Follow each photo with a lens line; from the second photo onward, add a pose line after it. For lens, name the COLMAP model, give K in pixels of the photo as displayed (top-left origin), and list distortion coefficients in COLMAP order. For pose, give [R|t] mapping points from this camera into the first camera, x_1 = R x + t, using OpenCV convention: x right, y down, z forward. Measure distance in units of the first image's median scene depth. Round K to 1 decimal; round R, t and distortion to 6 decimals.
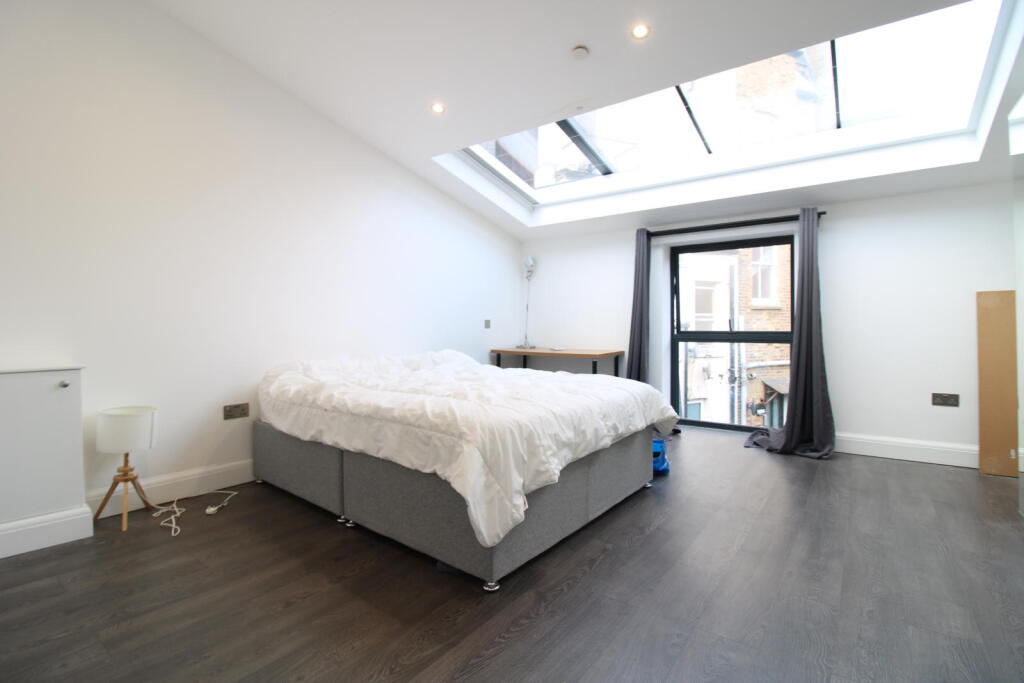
lens RADIAL K [[483.4, 0, 513.7], [0, 483.4, 314.4], [0, 0, 1]] dist [-0.010975, -0.000183]
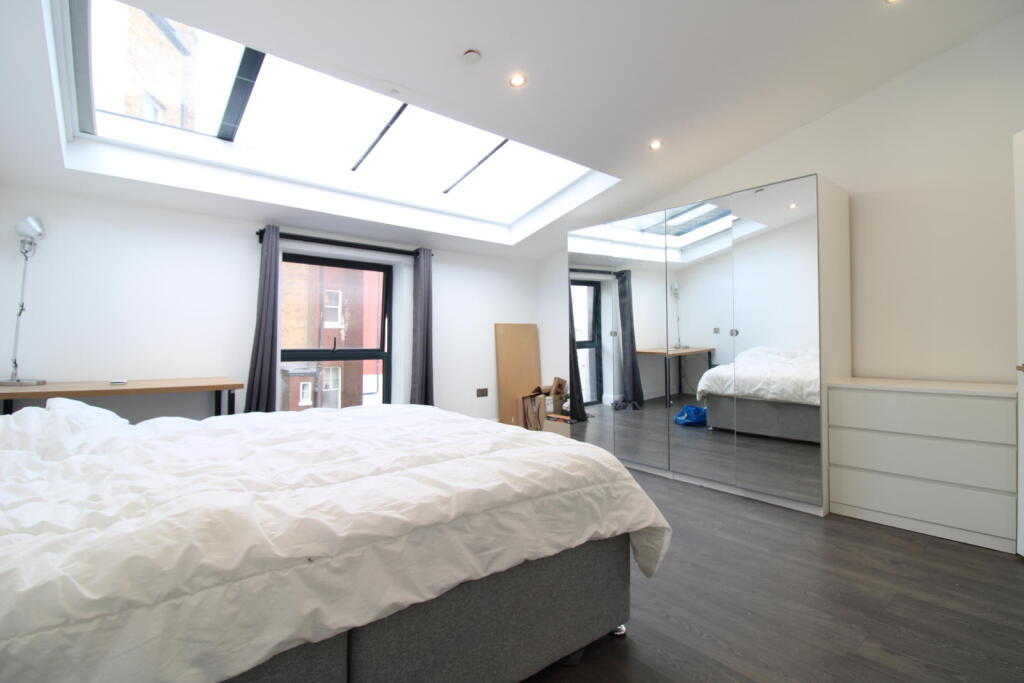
lens RADIAL K [[475.9, 0, 513.2], [0, 475.9, 332.2], [0, 0, 1]] dist [-0.019915, -0.000435]
pose [[0.234752, 0.020250, 0.971844, -0.704313], [-0.027587, 0.999519, -0.014163, 0.004727], [-0.971664, -0.023485, 0.235198, 0.700942]]
